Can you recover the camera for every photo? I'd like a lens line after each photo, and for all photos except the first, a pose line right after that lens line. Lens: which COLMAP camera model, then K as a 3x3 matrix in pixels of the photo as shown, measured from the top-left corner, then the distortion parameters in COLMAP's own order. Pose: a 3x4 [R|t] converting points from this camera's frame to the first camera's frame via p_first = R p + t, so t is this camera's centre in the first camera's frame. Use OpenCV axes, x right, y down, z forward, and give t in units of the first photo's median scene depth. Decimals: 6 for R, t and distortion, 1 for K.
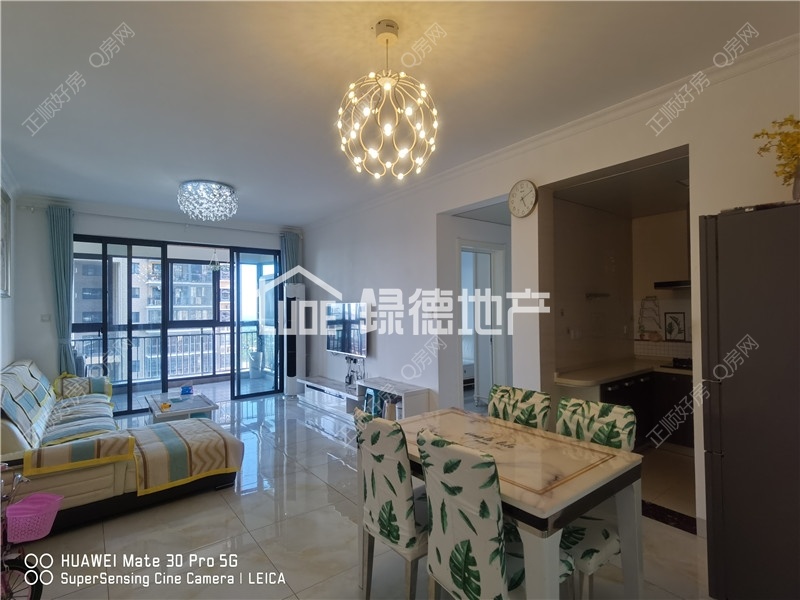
lens RADIAL K [[408.9, 0, 400.7], [0, 408.9, 294.6], [0, 0, 1]] dist [0.015904, 0.000843]
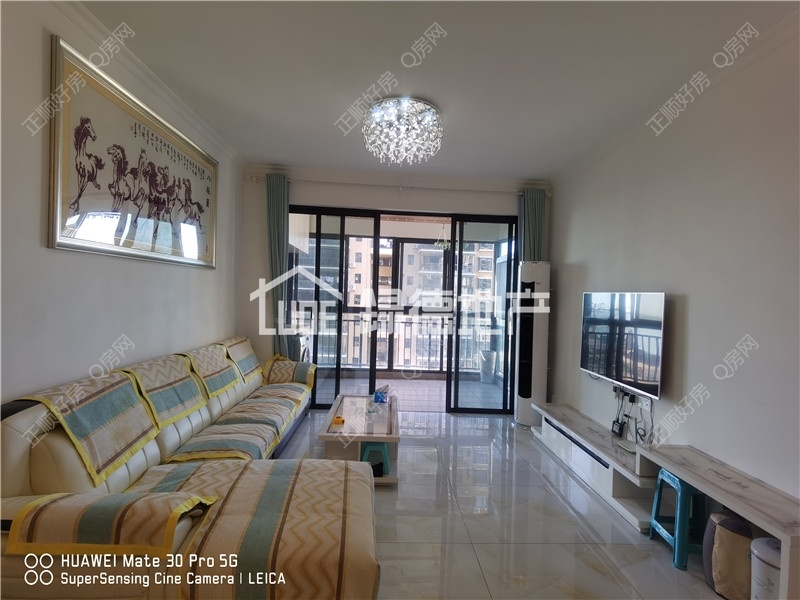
lens RADIAL K [[408.9, 0, 400.7], [0, 408.9, 294.6], [0, 0, 1]] dist [0.015904, 0.000843]
pose [[0.816736, 0.045534, -0.575212, -0.051821], [-0.032553, 0.998930, 0.032854, 0.012364], [0.576093, -0.008108, 0.817344, 0.346410]]
